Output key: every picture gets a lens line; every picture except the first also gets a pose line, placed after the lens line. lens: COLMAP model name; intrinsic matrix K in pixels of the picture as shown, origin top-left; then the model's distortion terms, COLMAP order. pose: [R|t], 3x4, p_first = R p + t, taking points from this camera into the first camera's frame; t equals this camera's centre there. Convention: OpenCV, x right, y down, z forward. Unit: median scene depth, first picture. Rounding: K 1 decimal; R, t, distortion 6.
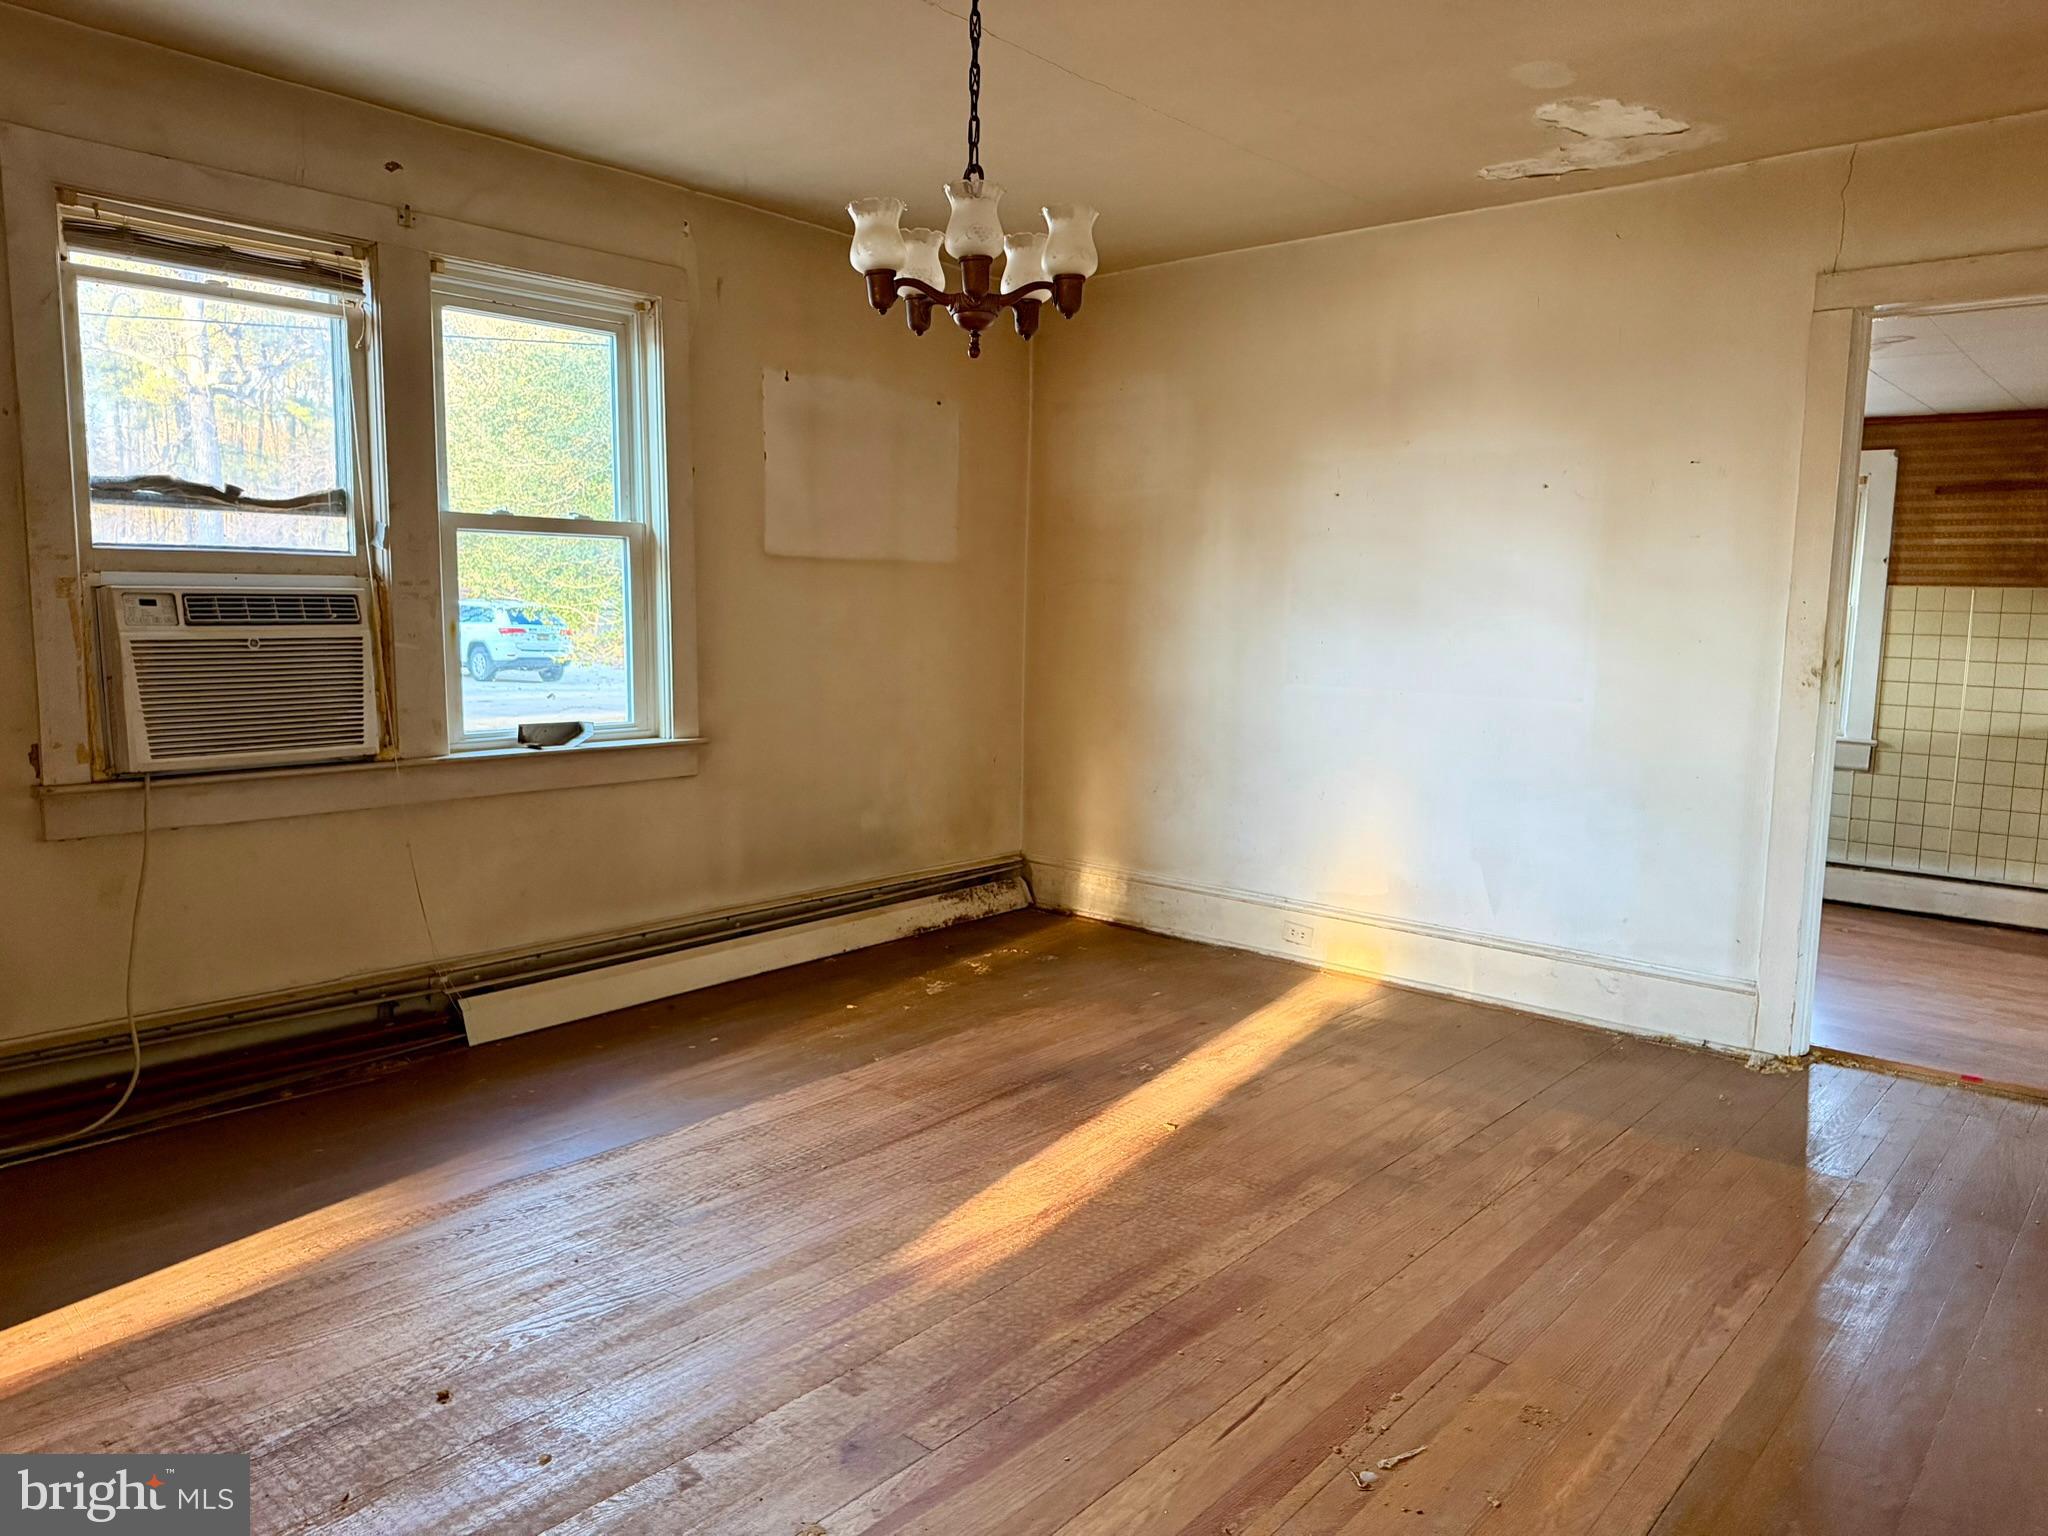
lens RADIAL K [[1401.6, 0, 1050.3], [0, 1401.6, 748.7], [0, 0, 1]] dist [0.021652, -0.030608]
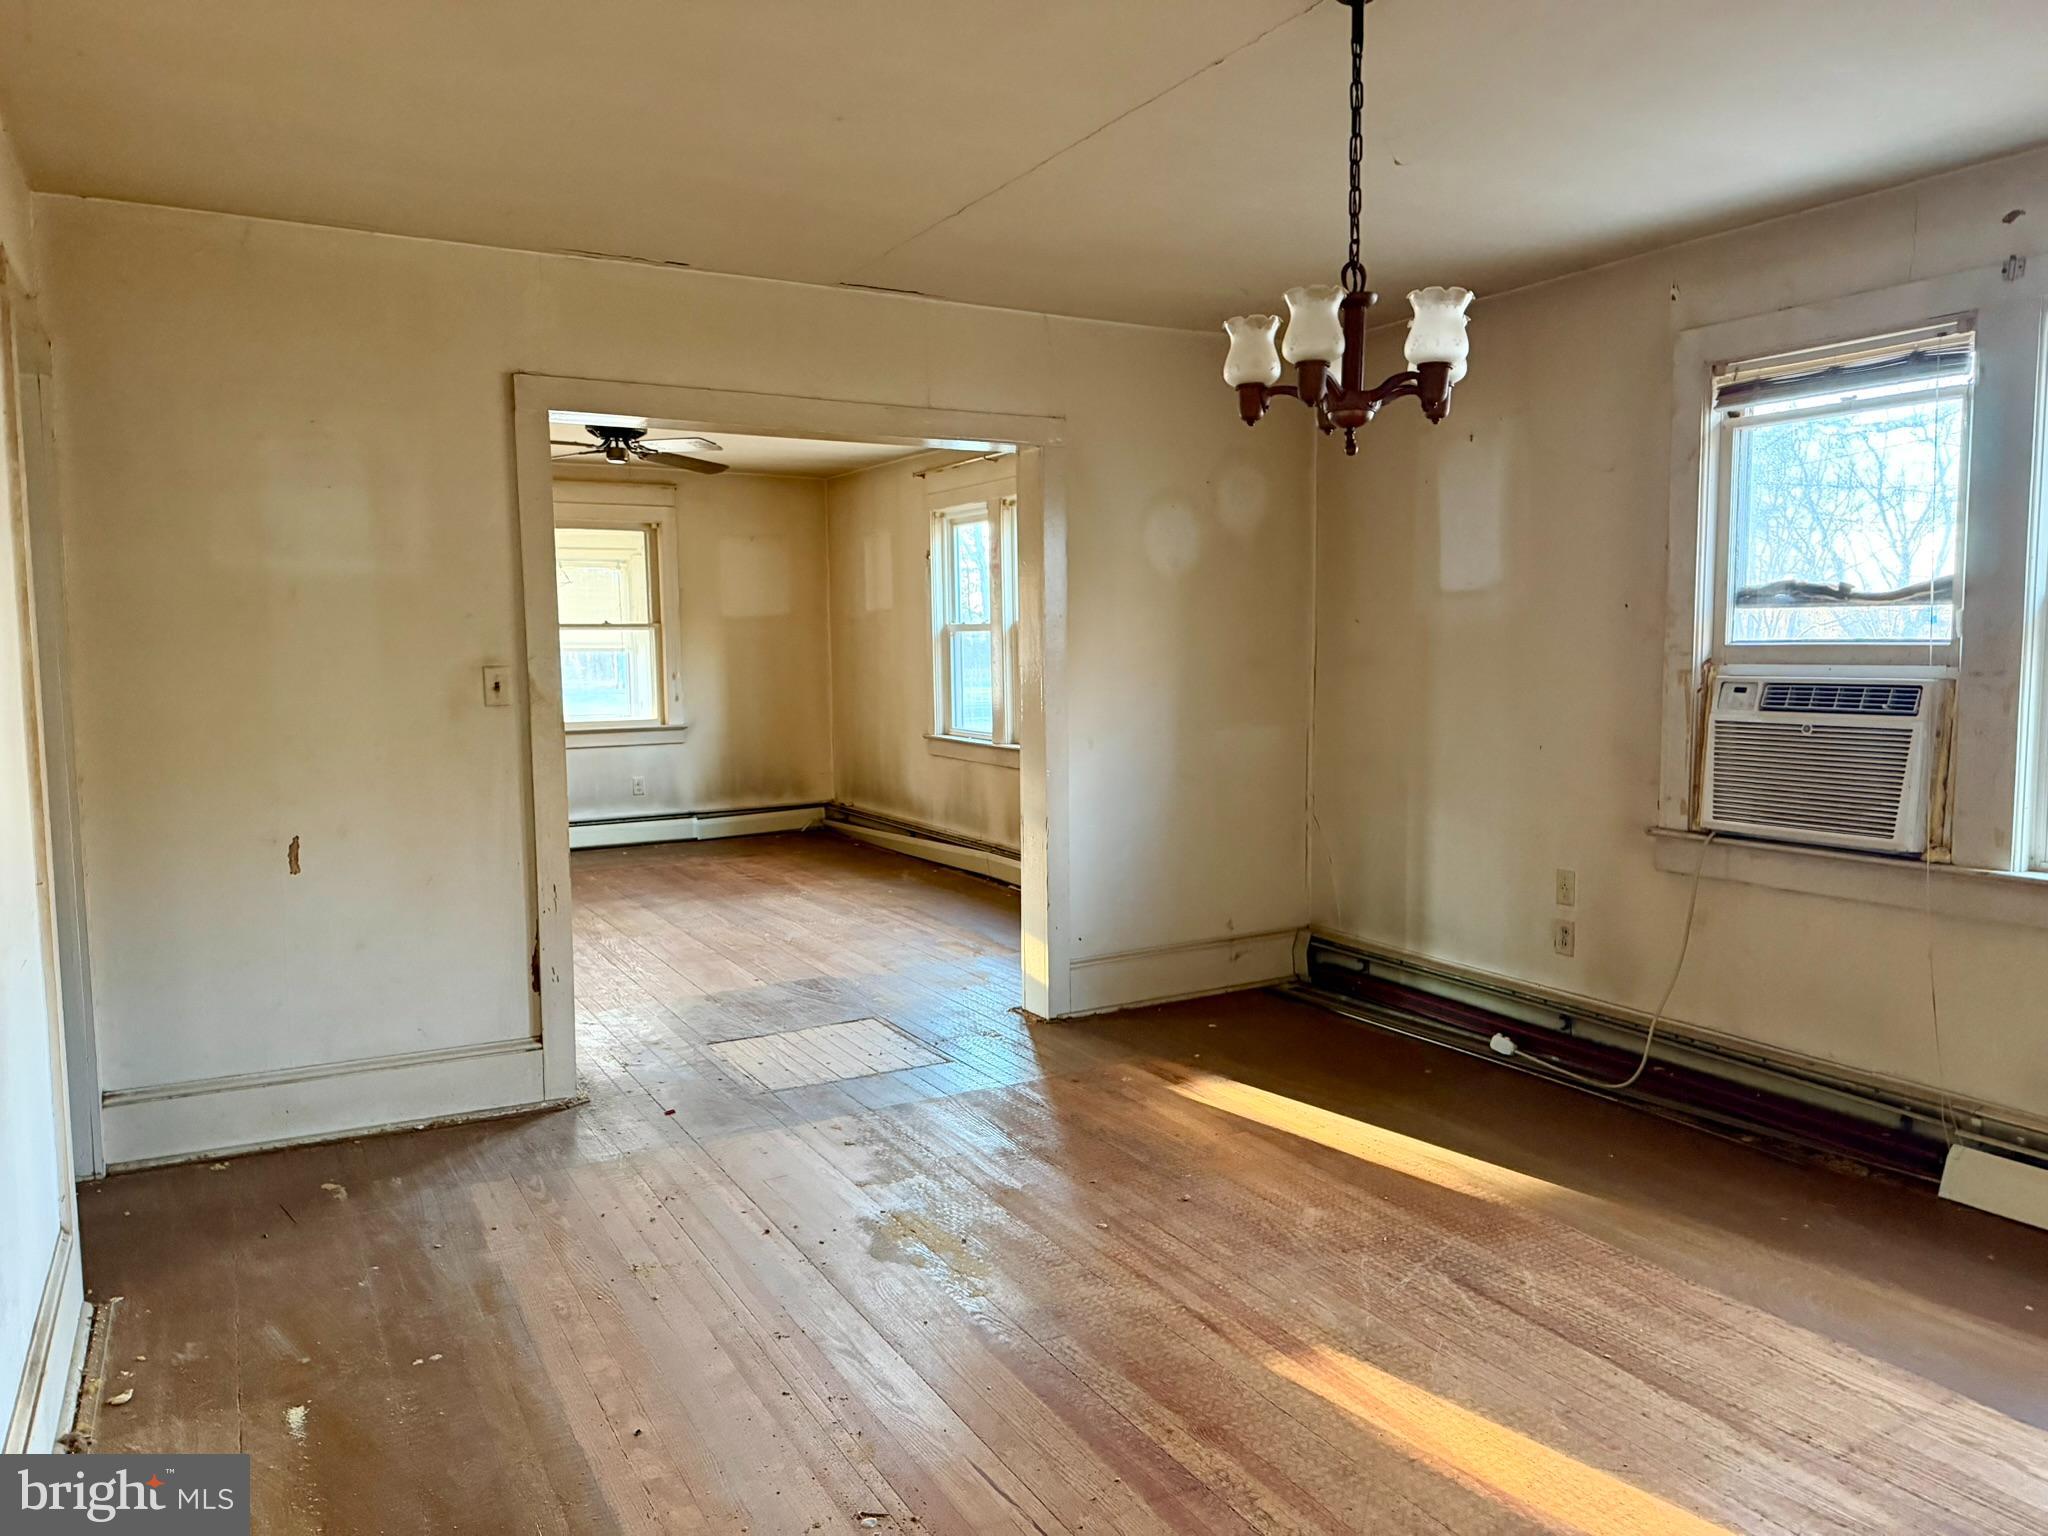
lens RADIAL K [[1401.6, 0, 1098.7], [0, 1401.6, 808.9], [0, 0, 1]] dist [0.021652, -0.030608]
pose [[-0.303934, 0.078758, -0.949432, 0.637460], [-0.124920, 0.984678, 0.121672, -0.077921], [0.944467, 0.155583, -0.289439, 0.808484]]
